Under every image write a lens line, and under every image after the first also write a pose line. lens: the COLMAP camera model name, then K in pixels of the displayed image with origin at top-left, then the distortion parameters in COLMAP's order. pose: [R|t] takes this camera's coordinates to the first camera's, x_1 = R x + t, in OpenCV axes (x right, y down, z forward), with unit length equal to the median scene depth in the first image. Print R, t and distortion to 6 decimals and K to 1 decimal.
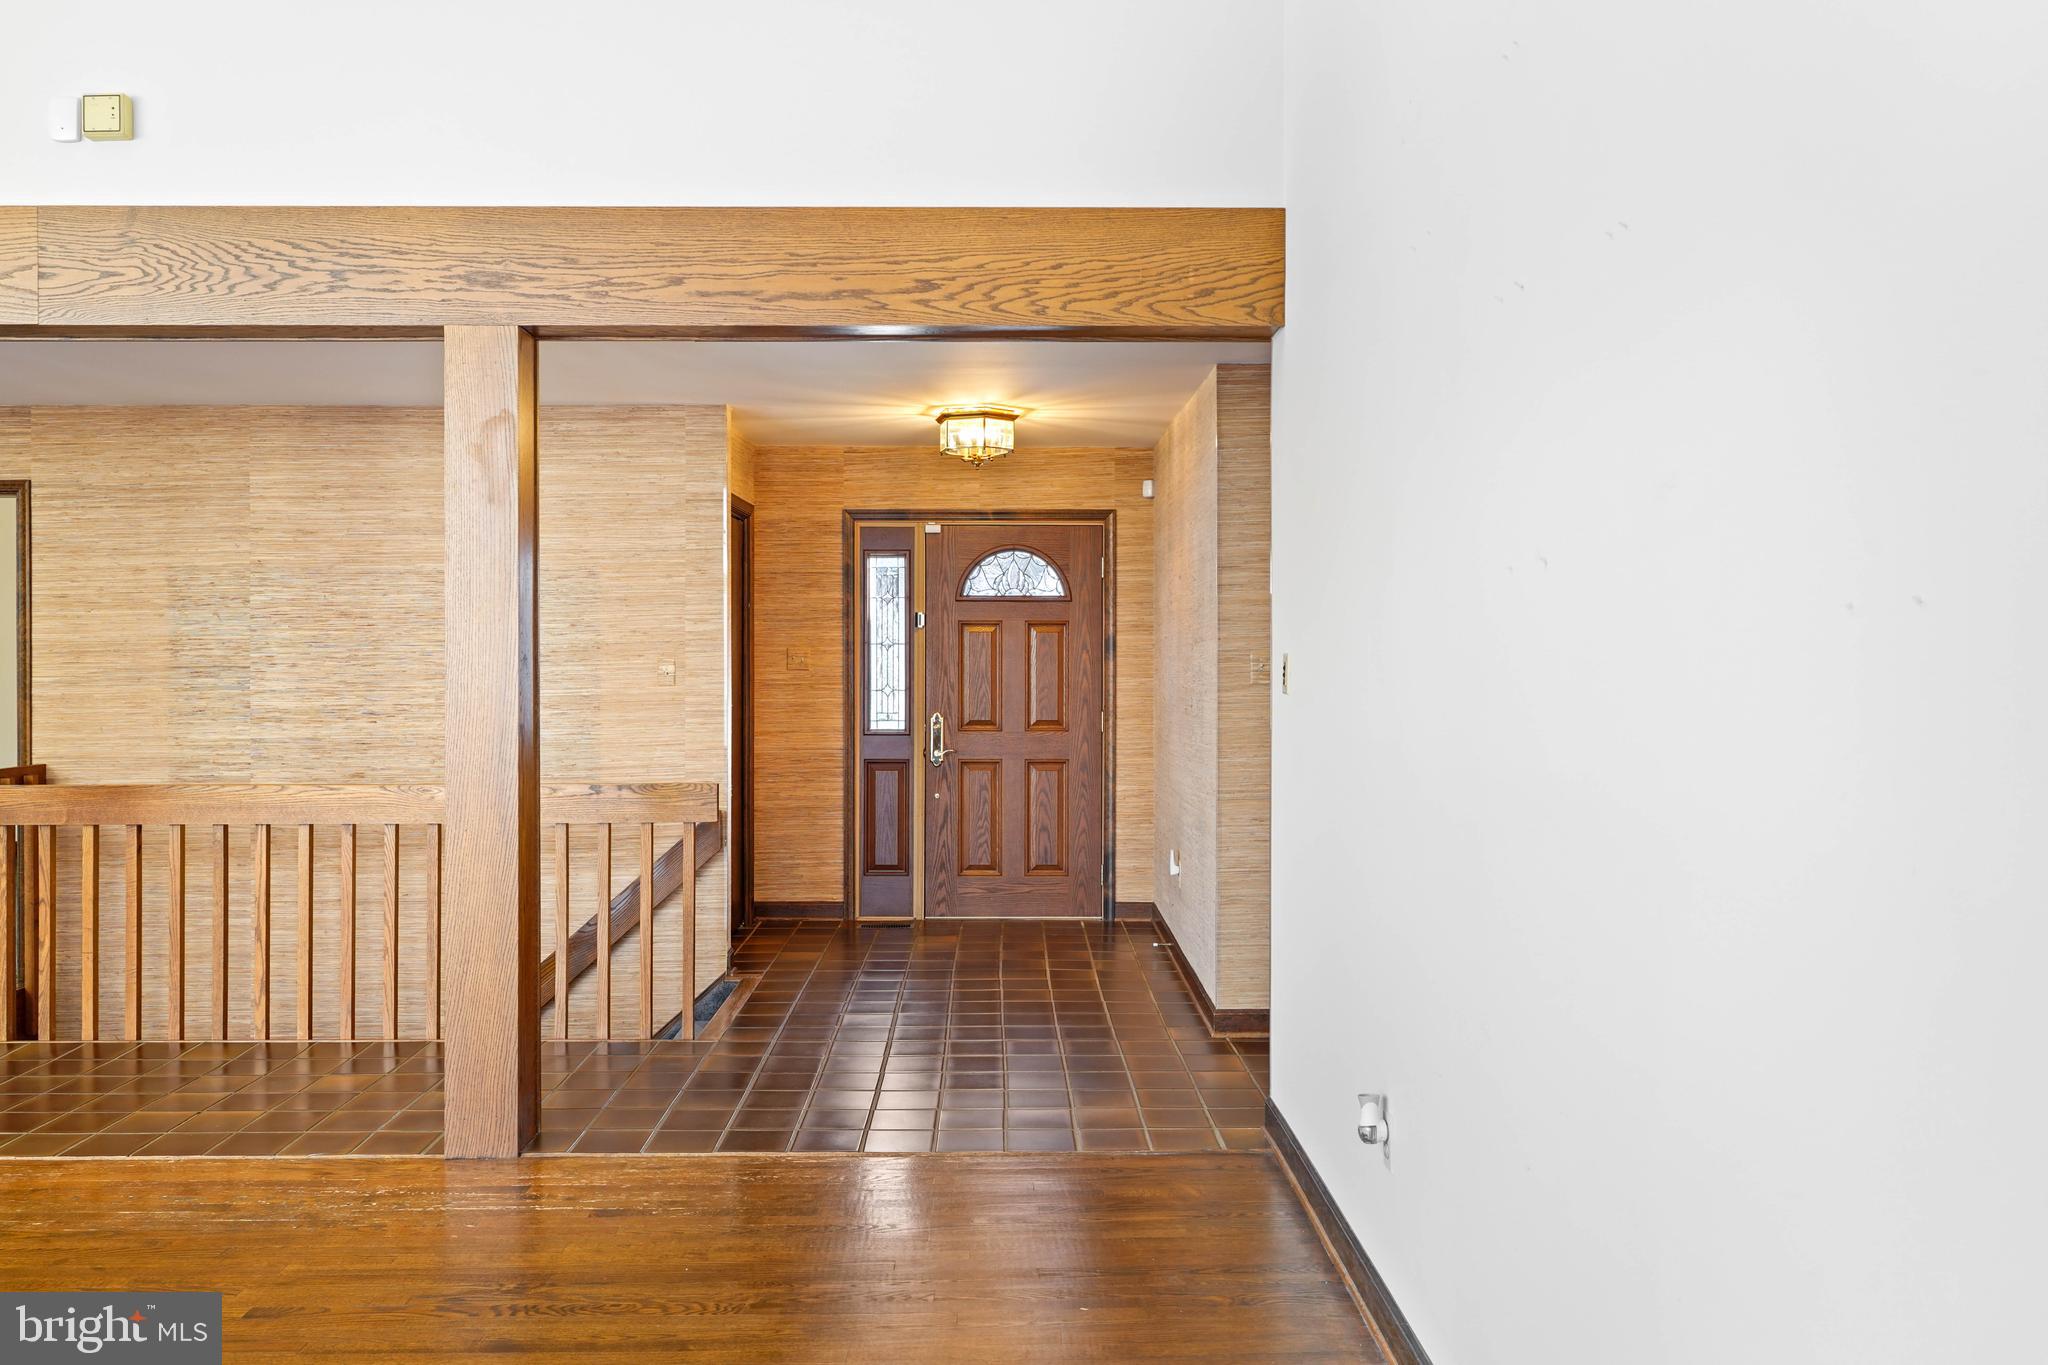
lens RADIAL K [[1577.9, 0, 1020.4], [0, 1577.9, 655.3], [0, 0, 1]] dist [-0.001947, -0.000745]
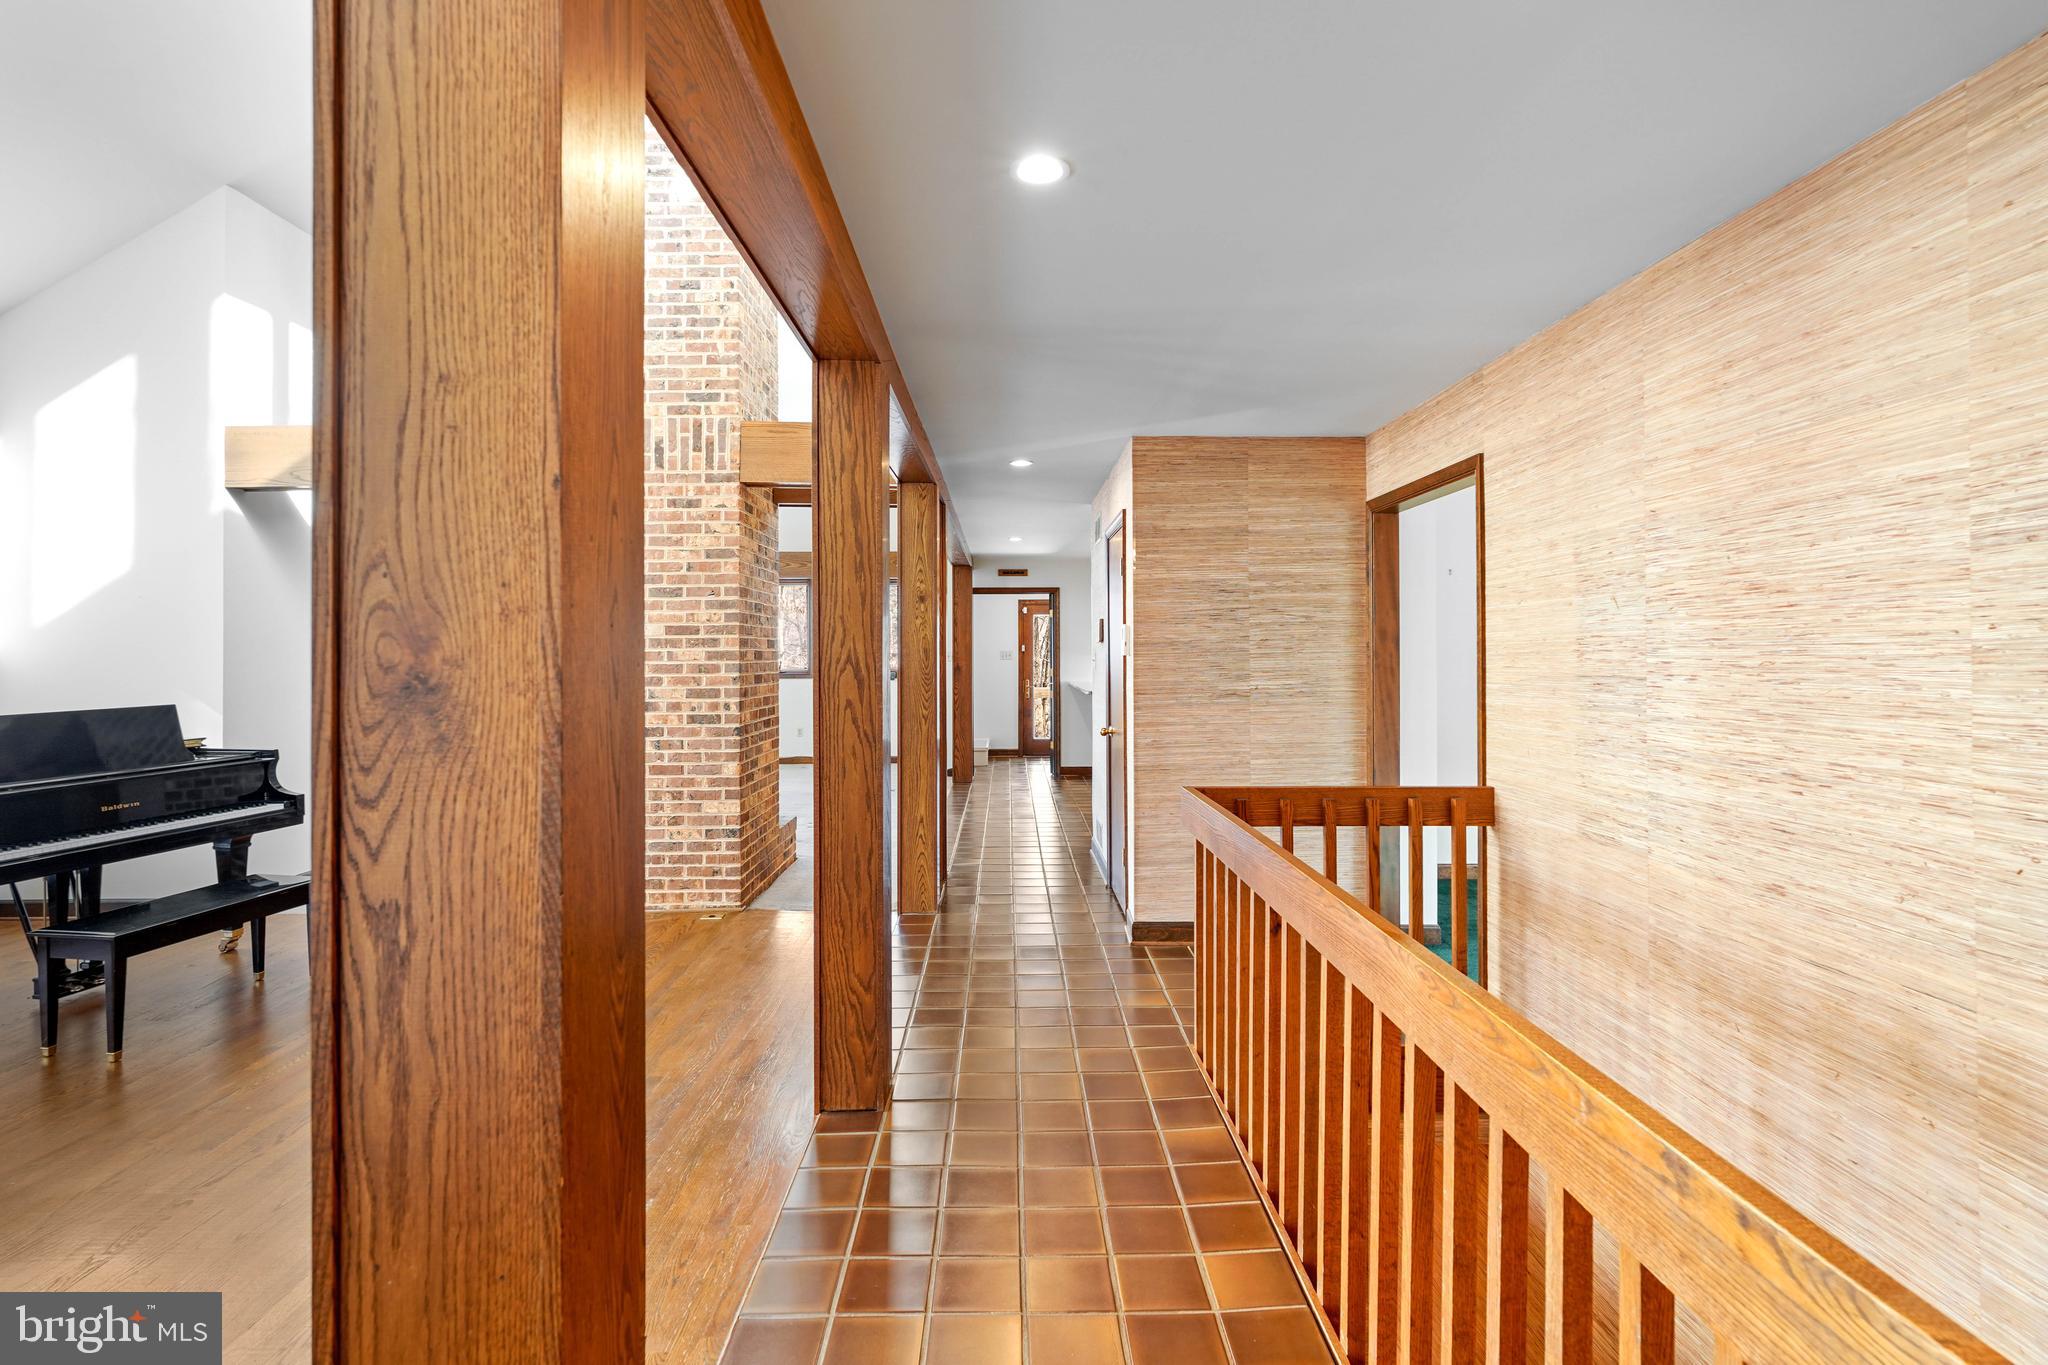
lens RADIAL K [[1011.4, 0, 1022.2], [0, 1011.4, 639.1], [0, 0, 1]] dist [0.001466, 0.000319]
pose [[0.002968, -0.008844, -0.999956, -0.079426], [-0.002783, 0.999957, -0.008852, -0.004364], [0.999992, 0.002810, 0.002943, 0.746347]]
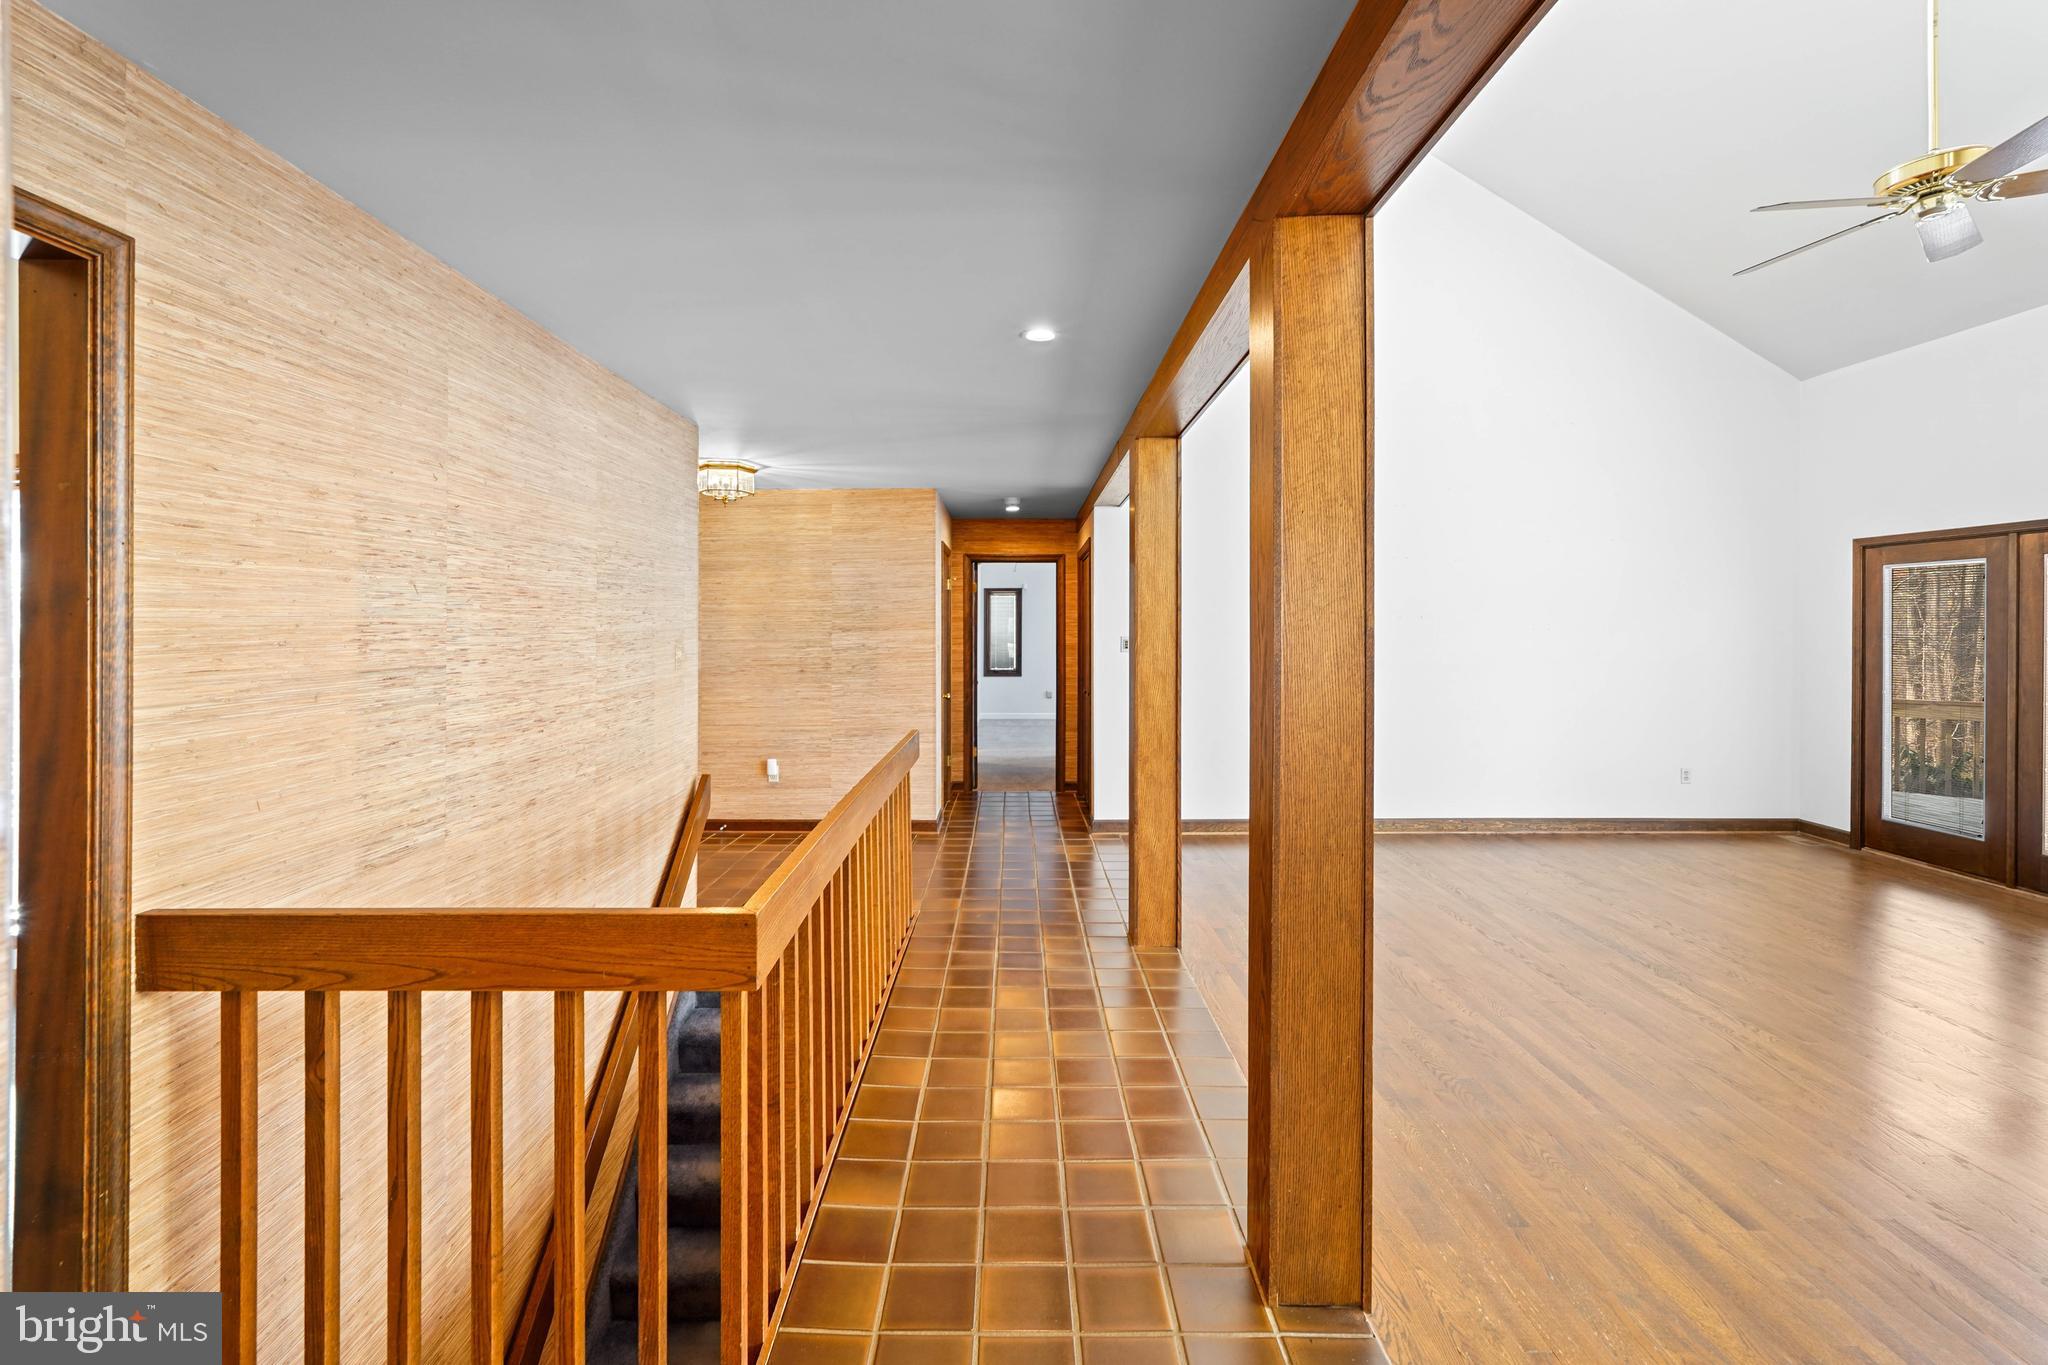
lens RADIAL K [[926.1, 0, 1022.3], [0, 926.1, 627.7], [0, 0, 1]] dist [0.001263, 0.000979]
pose [[0.002811, 0.005534, 0.999981, -0.871123], [0.006065, 0.999966, -0.005551, -0.005076], [-0.999978, 0.006080, 0.002777, 0.760996]]
